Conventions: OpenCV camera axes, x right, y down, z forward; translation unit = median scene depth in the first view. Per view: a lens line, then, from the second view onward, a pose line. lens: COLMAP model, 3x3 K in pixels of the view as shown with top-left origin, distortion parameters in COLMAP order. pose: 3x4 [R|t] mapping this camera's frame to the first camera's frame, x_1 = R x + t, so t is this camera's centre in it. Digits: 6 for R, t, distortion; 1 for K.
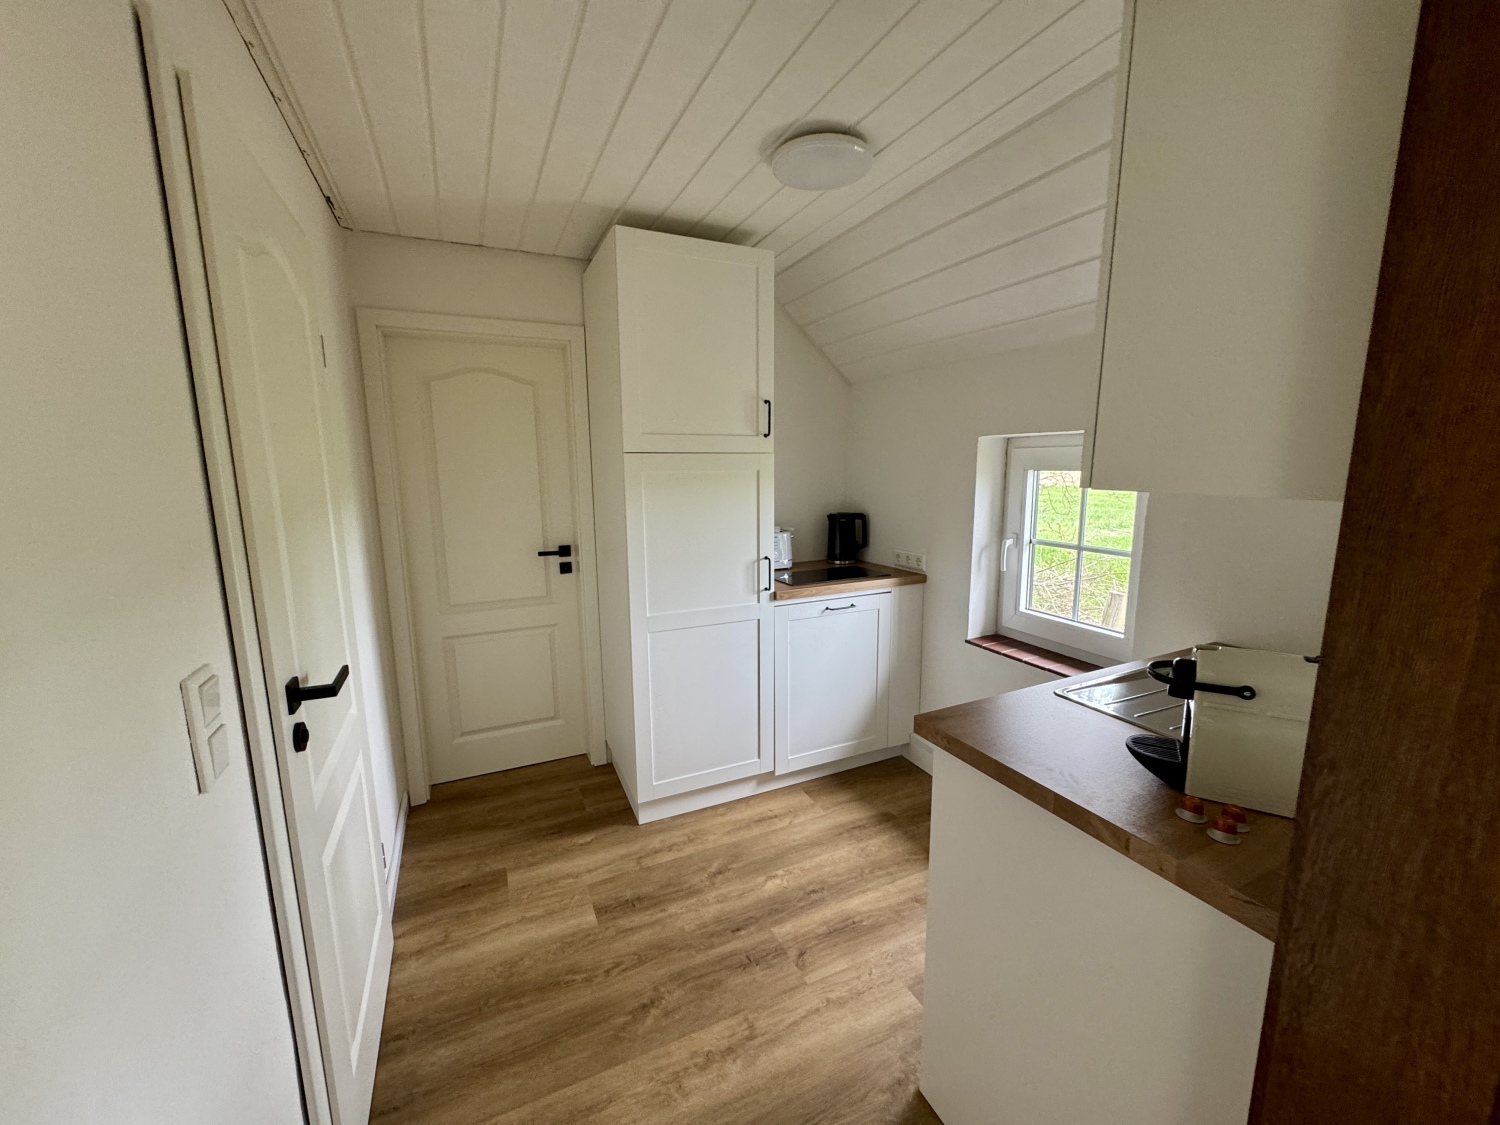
lens RADIAL K [[604.0, 0, 750.0], [0, 604.0, 562.5], [0, 0, 1]] dist [-0.034211, -0.000004]
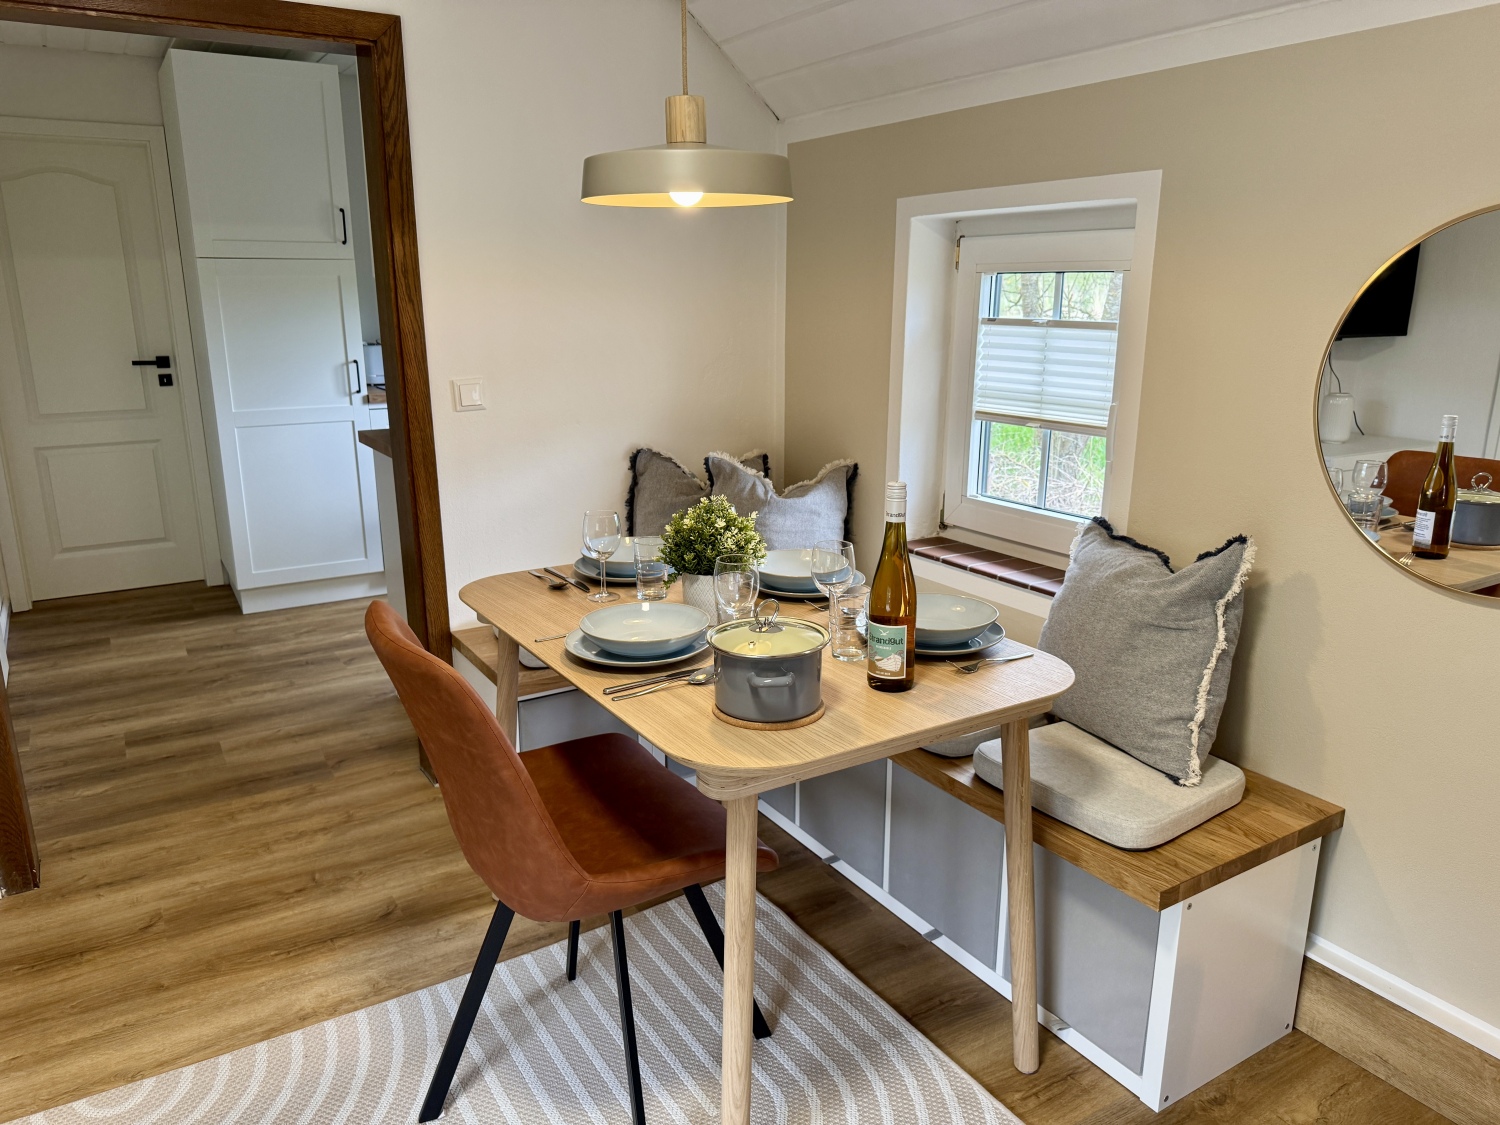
lens RADIAL K [[1094.5, 0, 750.0], [0, 1094.5, 562.5], [0, 0, 1]] dist [0.059253, -0.108219]
pose [[0.993322, -0.025297, 0.112570, 0.487438], [0.013268, 0.994239, 0.106358, 0.146000], [-0.114612, -0.104154, 0.987935, -1.026383]]
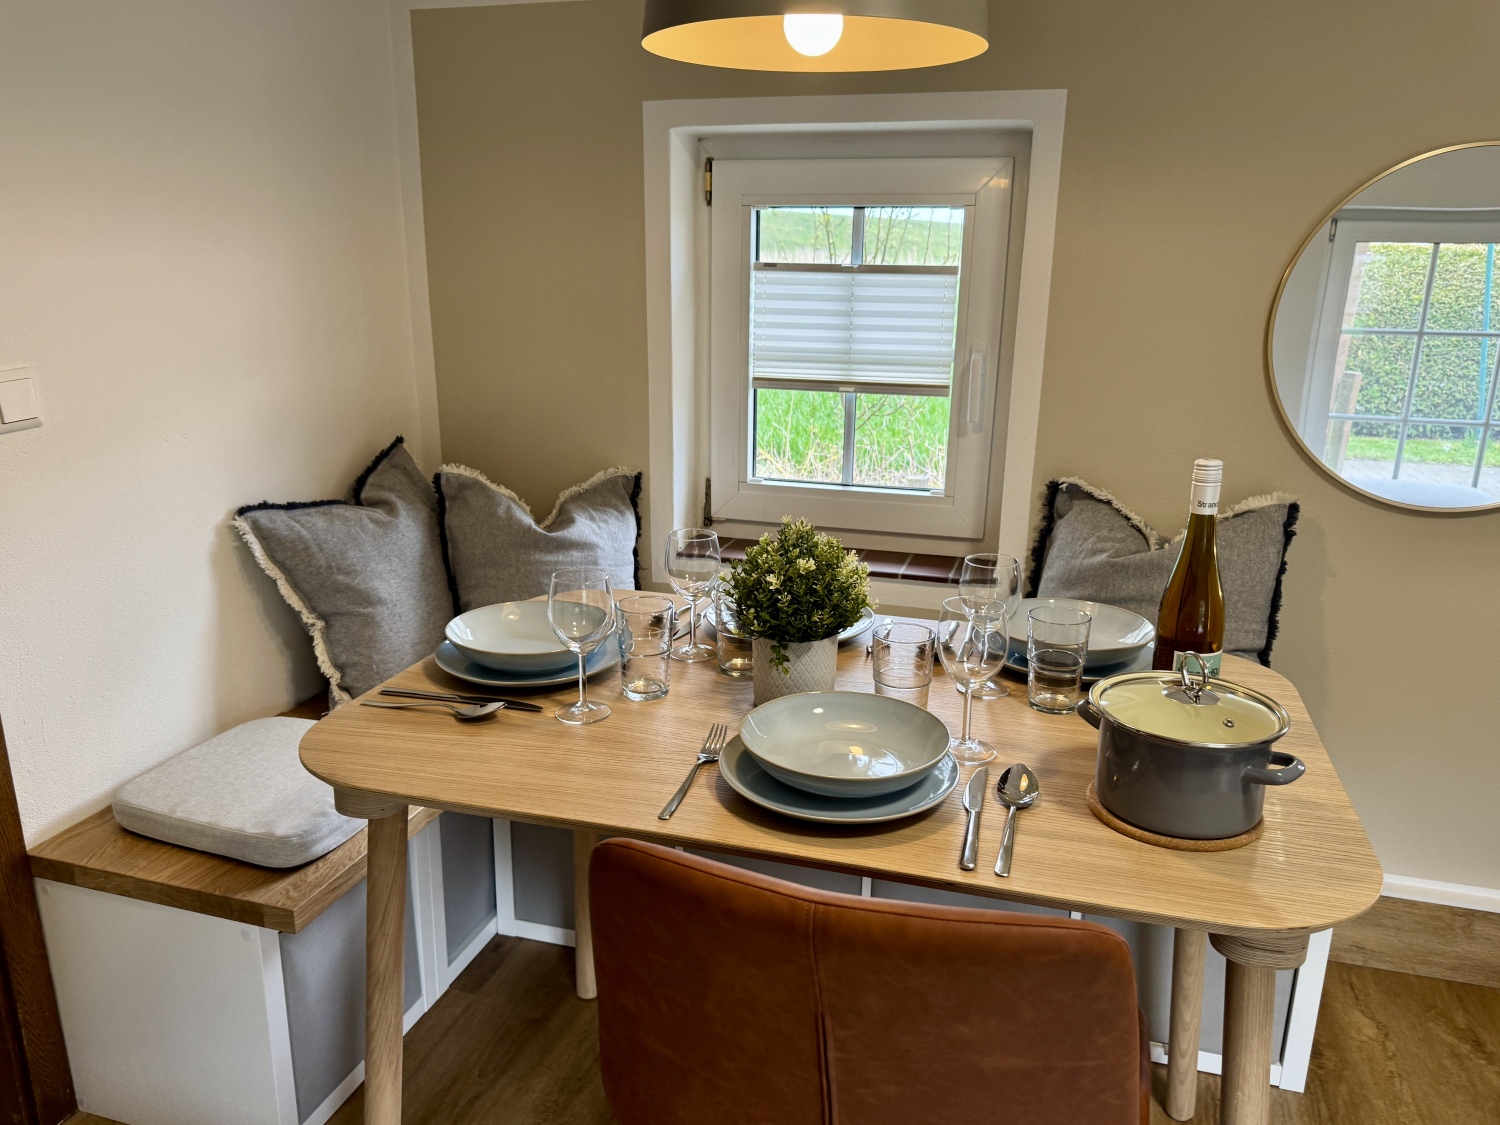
lens RADIAL K [[1094.5, 0, 750.0], [0, 1094.5, 562.5], [0, 0, 1]] dist [0.059253, -0.108219]
pose [[0.659561, -0.183810, 0.728830, -1.839304], [0.090602, 0.982010, 0.165671, -0.070485], [-0.746170, -0.043237, 0.664350, 2.238319]]
